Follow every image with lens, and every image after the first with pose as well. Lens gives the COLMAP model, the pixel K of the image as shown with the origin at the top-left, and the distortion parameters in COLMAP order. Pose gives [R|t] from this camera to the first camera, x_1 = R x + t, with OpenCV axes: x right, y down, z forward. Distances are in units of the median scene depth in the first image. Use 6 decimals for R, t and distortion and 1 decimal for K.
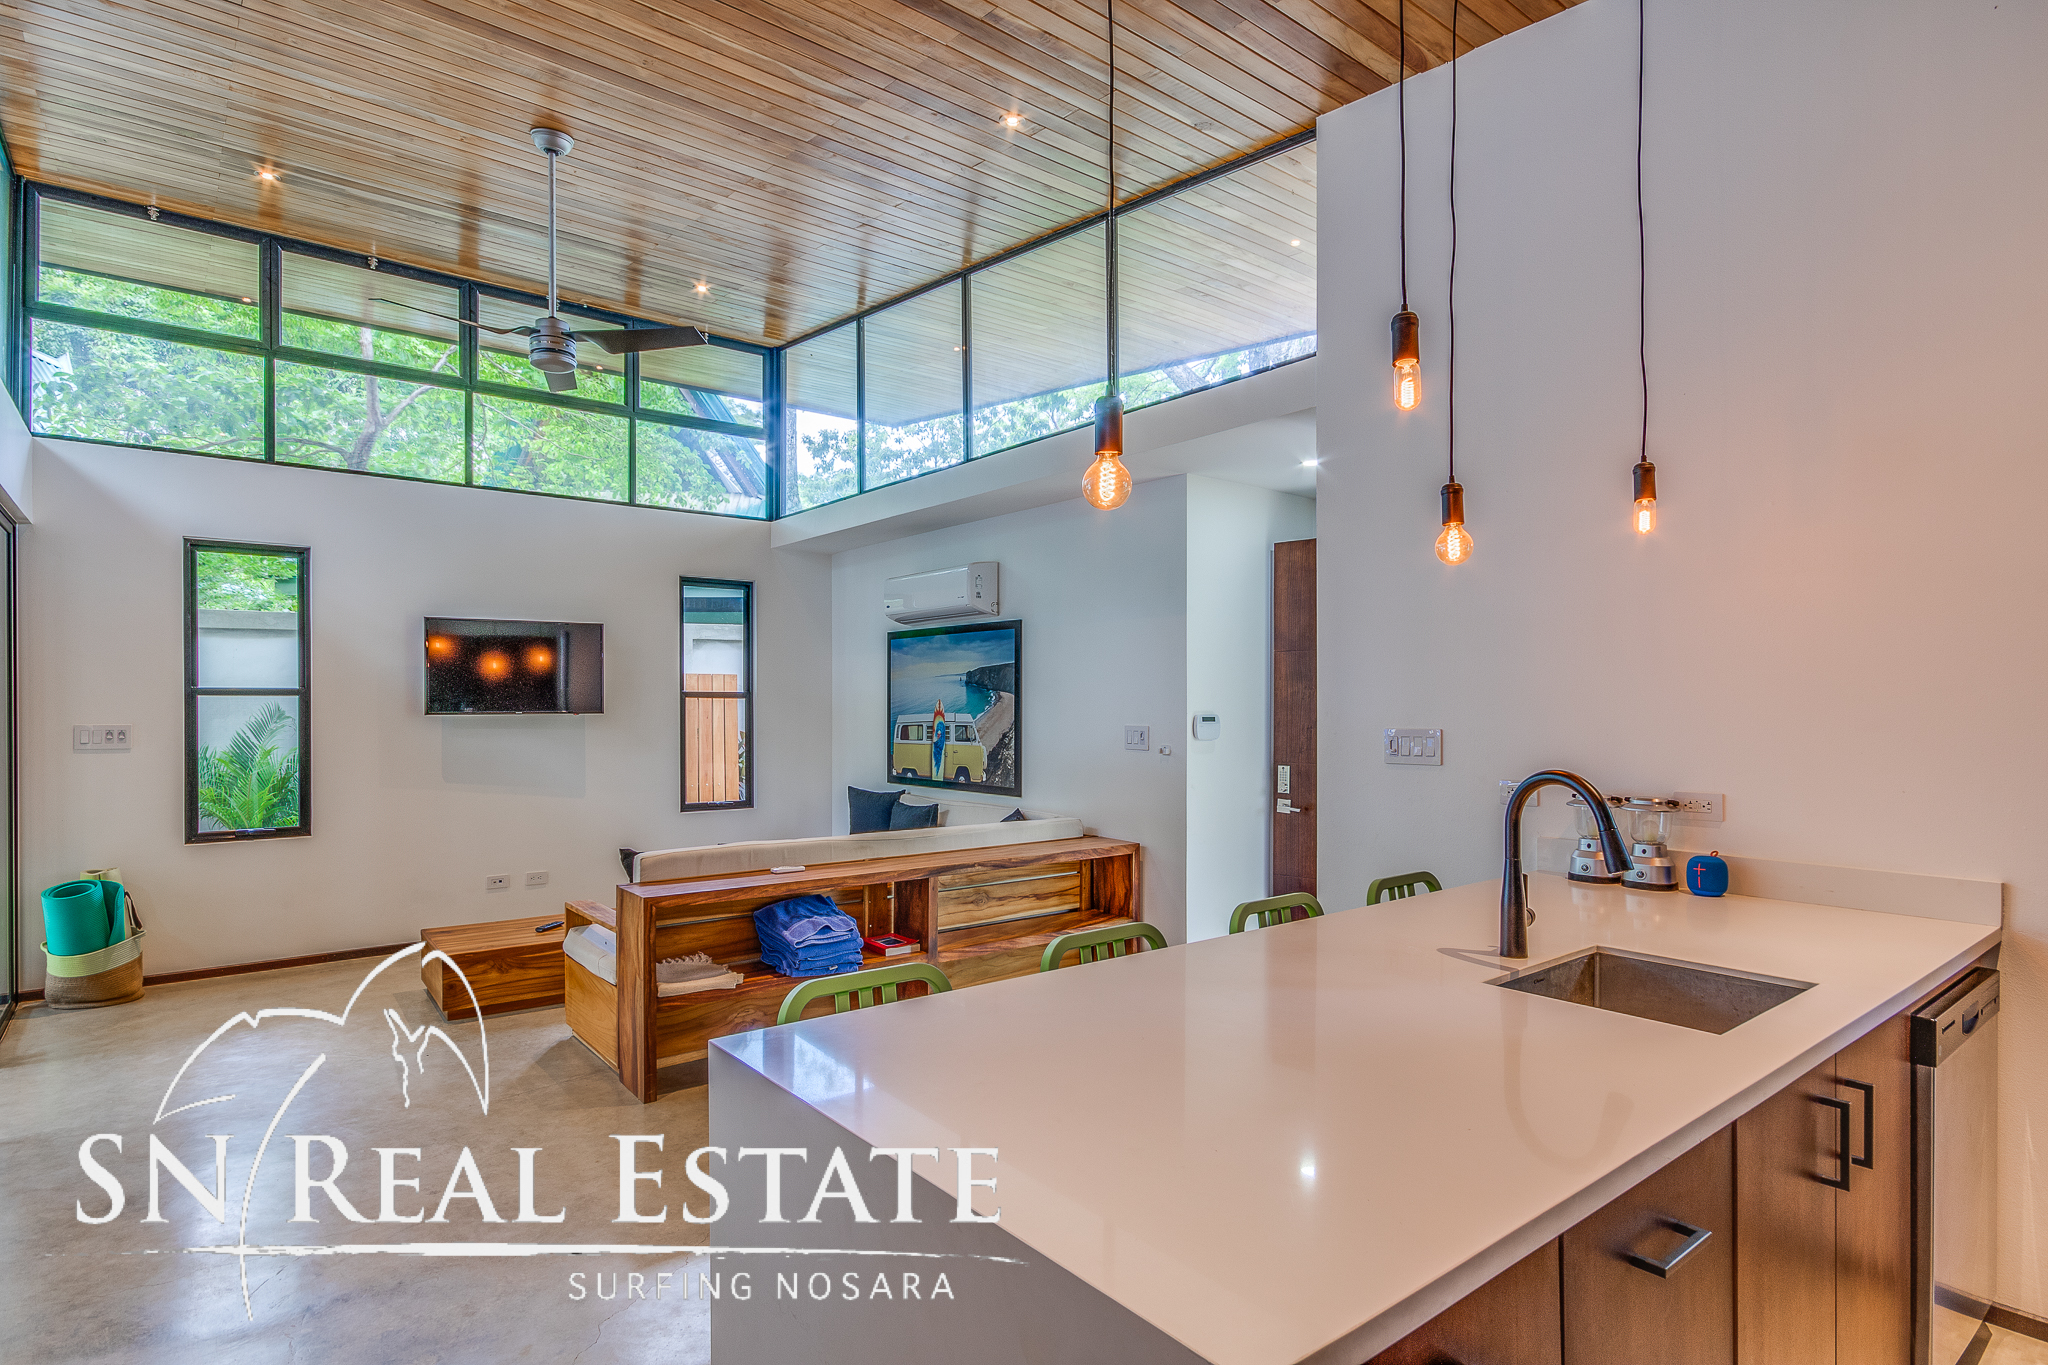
lens RADIAL K [[1064.8, 0, 1026.7], [0, 1064.8, 706.5], [0, 0, 1]] dist [0.003529, 0.002522]
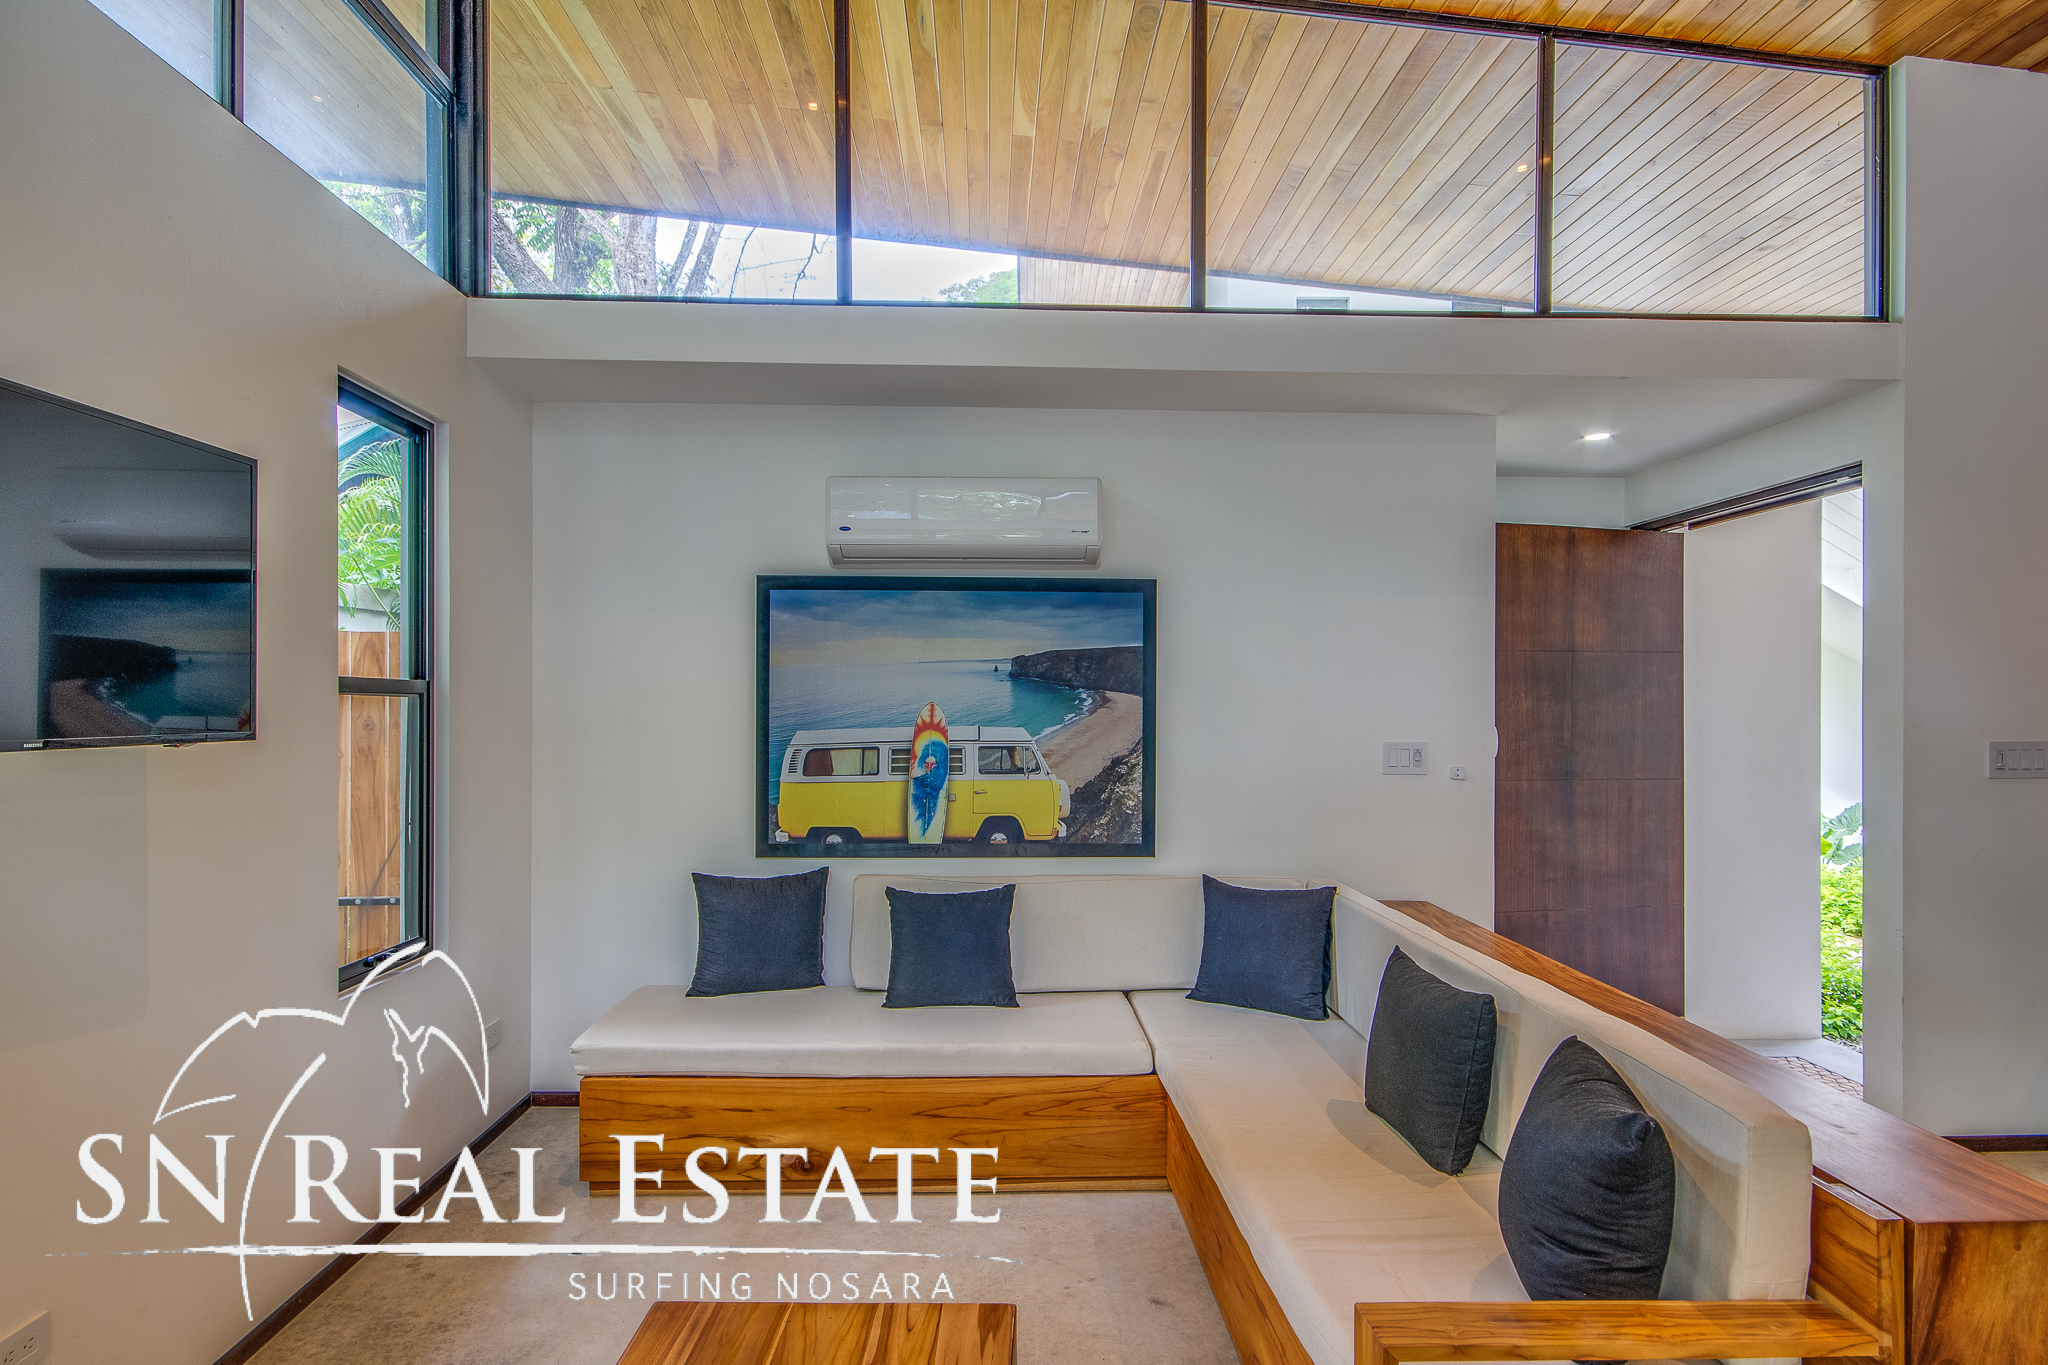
lens RADIAL K [[1105.1, 0, 1027.4], [0, 1105.1, 705.5], [0, 0, 1]] dist [0.012853, 0.000806]
pose [[0.594506, 0.005548, 0.804072, -0.560961], [-0.002828, 0.999984, -0.004808, -0.002260], [-0.804086, 0.000584, 0.594512, 0.639287]]
